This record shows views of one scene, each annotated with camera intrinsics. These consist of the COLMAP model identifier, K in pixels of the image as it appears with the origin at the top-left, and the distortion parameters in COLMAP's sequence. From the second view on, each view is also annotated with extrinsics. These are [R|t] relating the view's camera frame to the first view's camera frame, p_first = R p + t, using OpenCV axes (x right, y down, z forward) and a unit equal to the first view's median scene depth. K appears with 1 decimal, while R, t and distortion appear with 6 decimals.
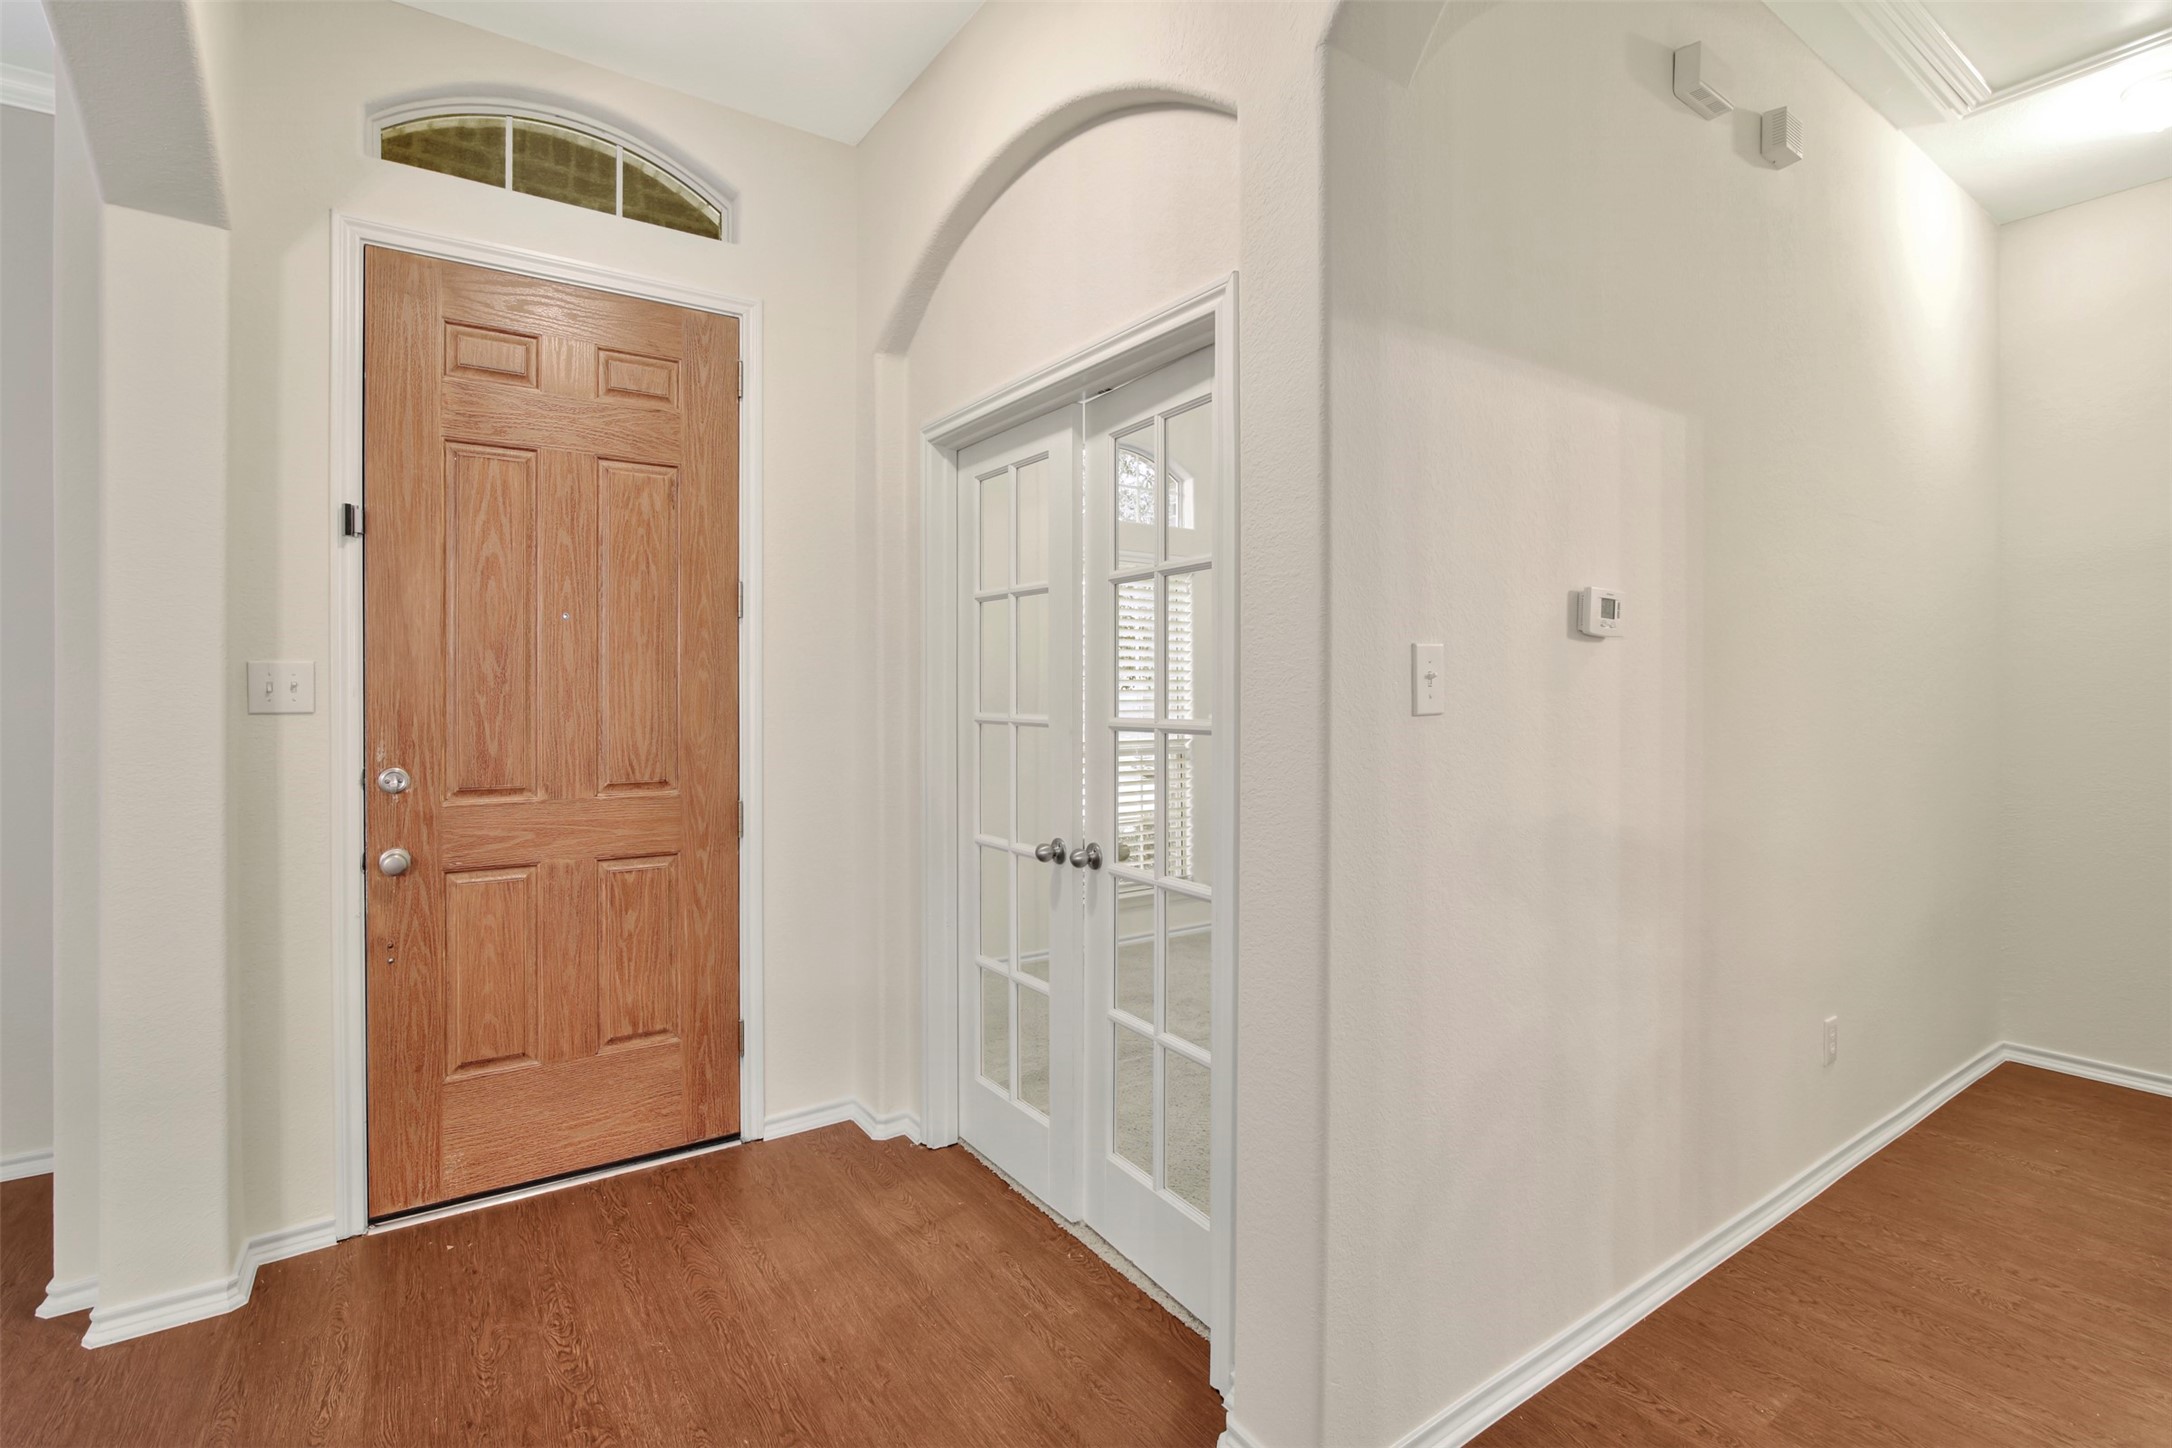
lens RADIAL K [[1022.2, 0, 1087.3], [0, 1022.2, 702.3], [0, 0, 1]] dist [-0.015052, 0.000961]
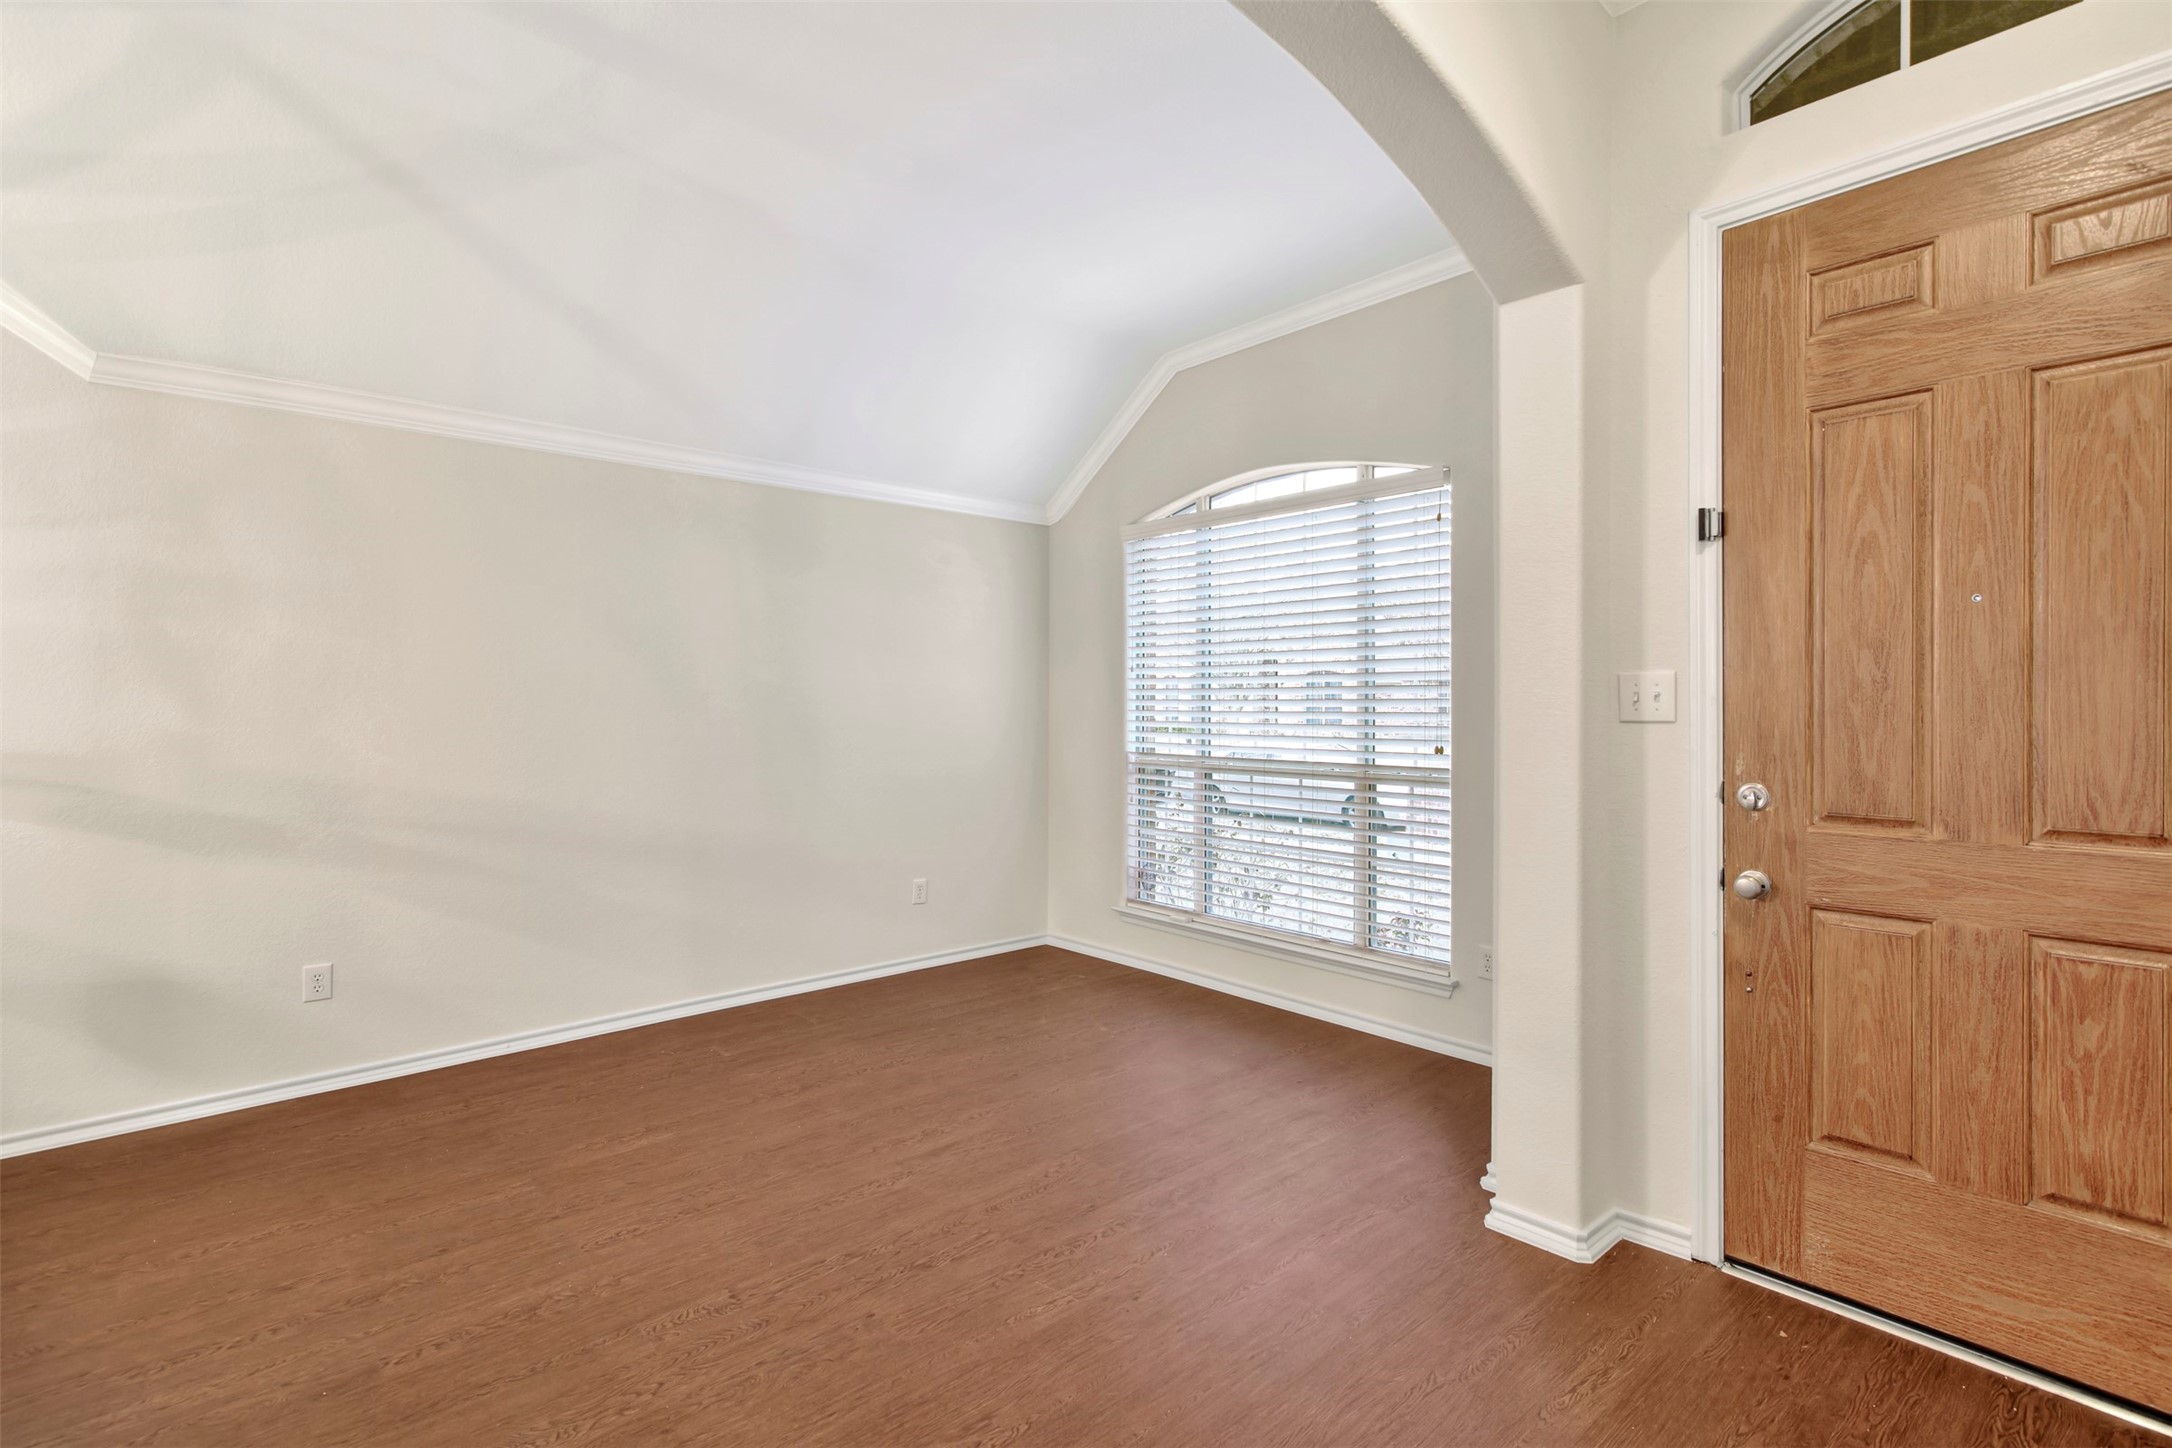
lens RADIAL K [[1017.4, 0, 1083.7], [0, 1017.4, 709.6], [0, 0, 1]] dist [-0.003674, 0.004000]
pose [[0.116990, 0.005324, -0.993119, 0.155385], [-0.001344, 0.999986, 0.005202, -0.005858], [0.993132, 0.000726, 0.116995, 0.267194]]
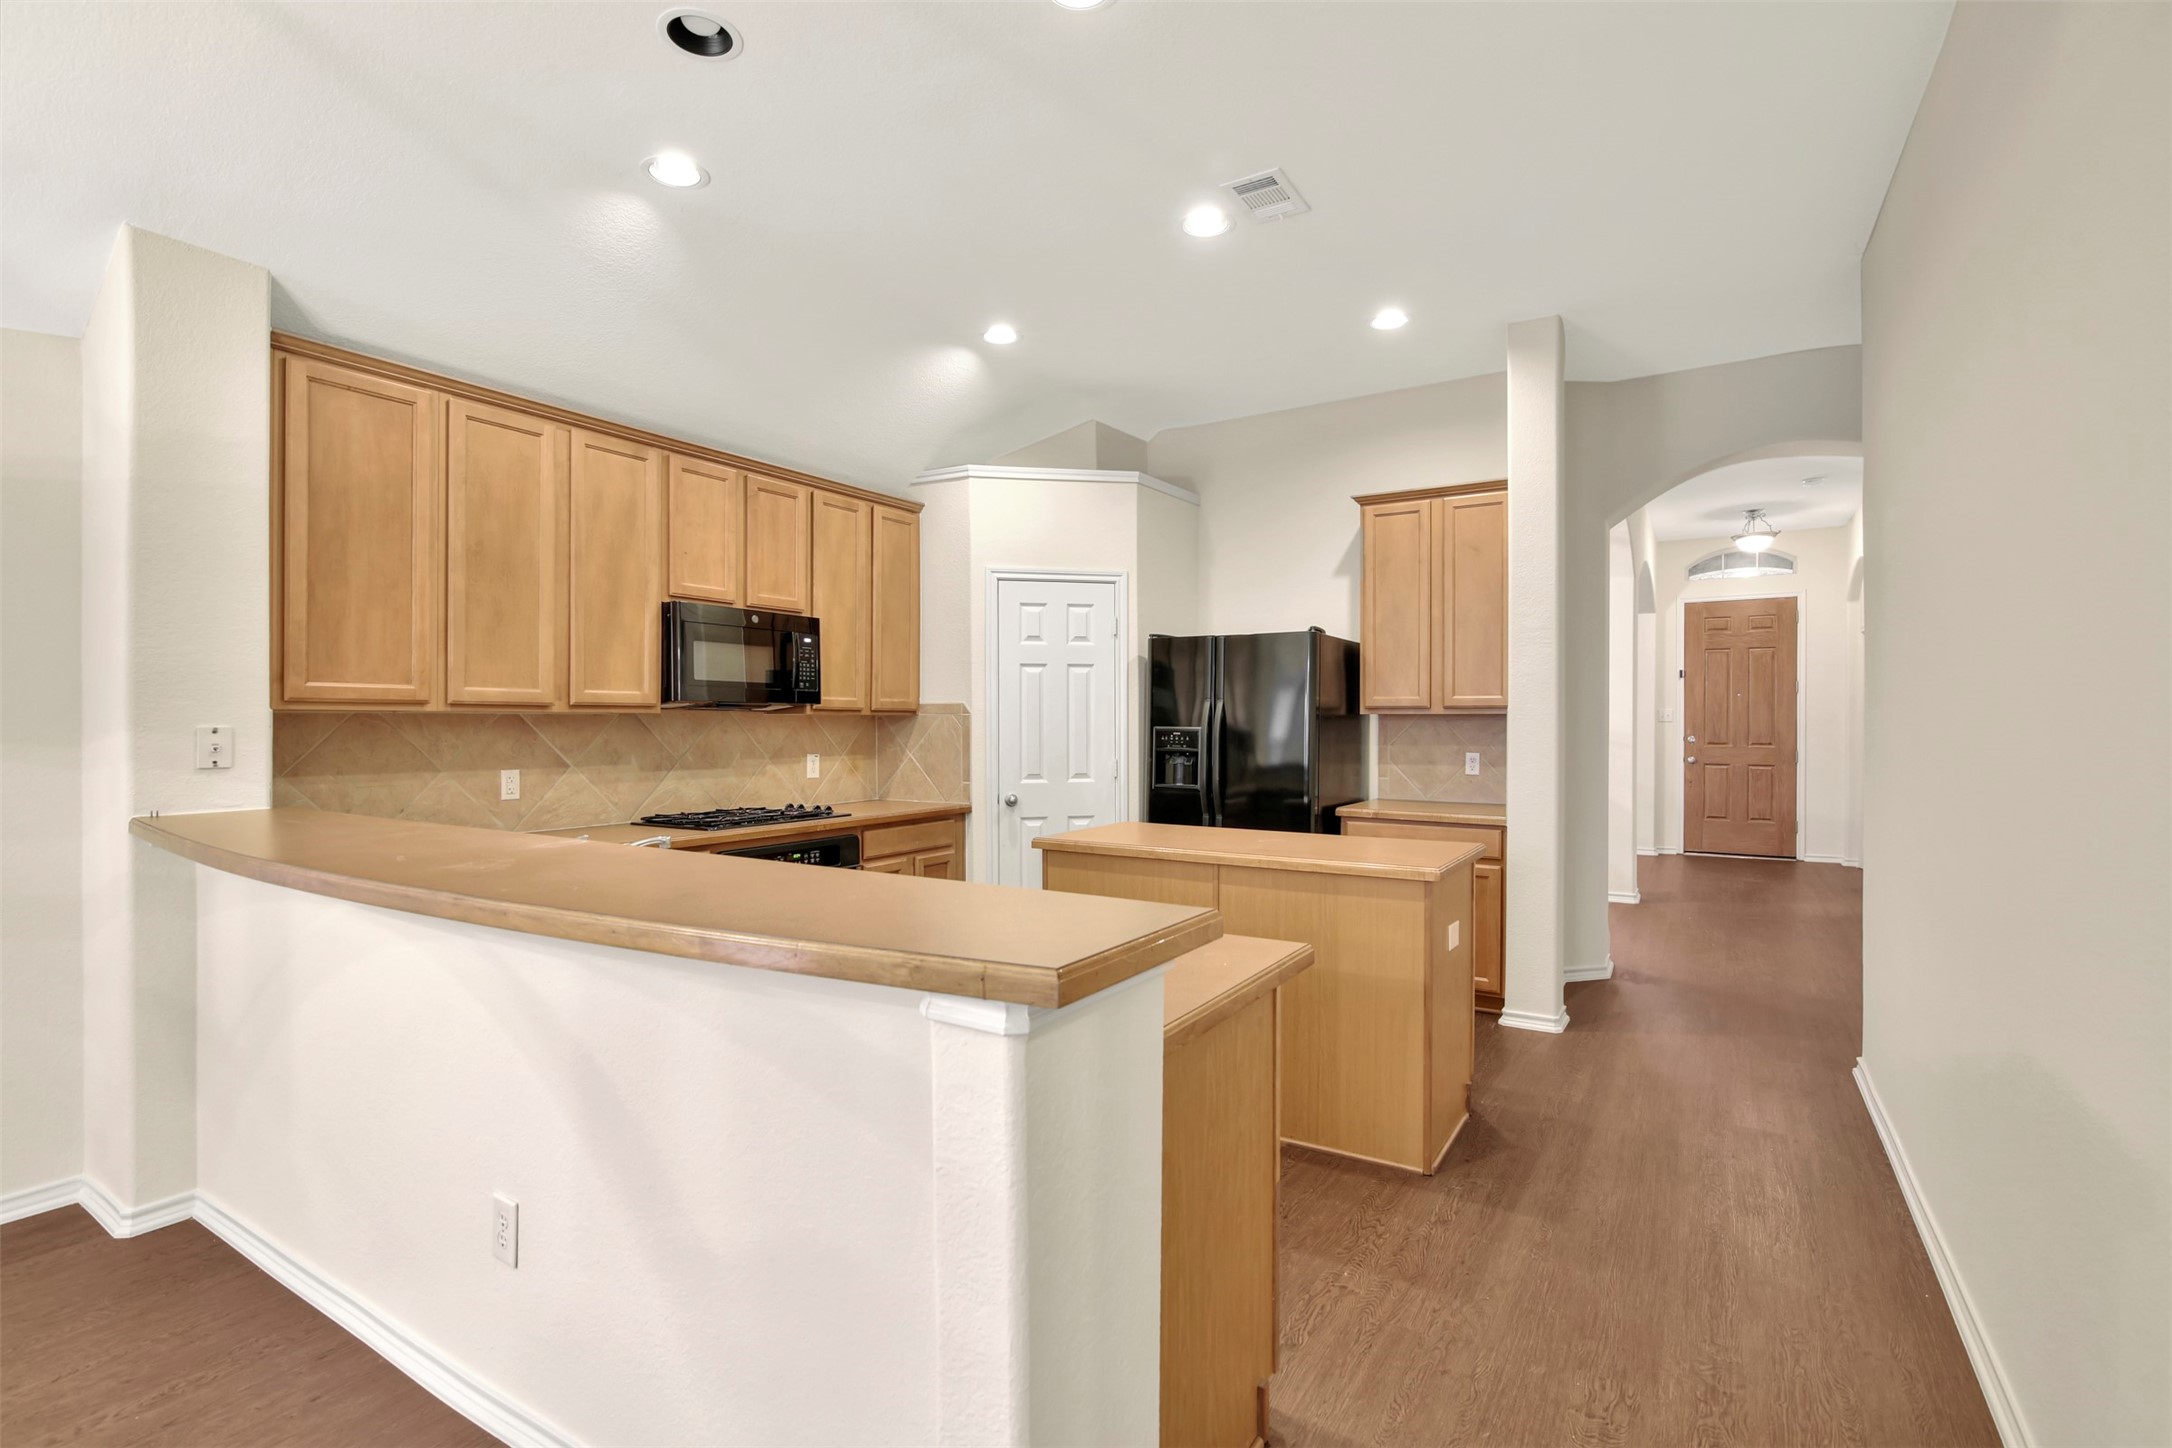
lens RADIAL K [[1016.5, 0, 1088.1], [0, 1016.5, 721.2], [0, 0, 1]] dist [-0.012545, 0.000785]
pose [[0.398812, 0.003529, -0.917026, 1.829240], [-0.003163, 0.999992, 0.002473, 0.005148], [0.917027, 0.001914, 0.398820, -2.500969]]
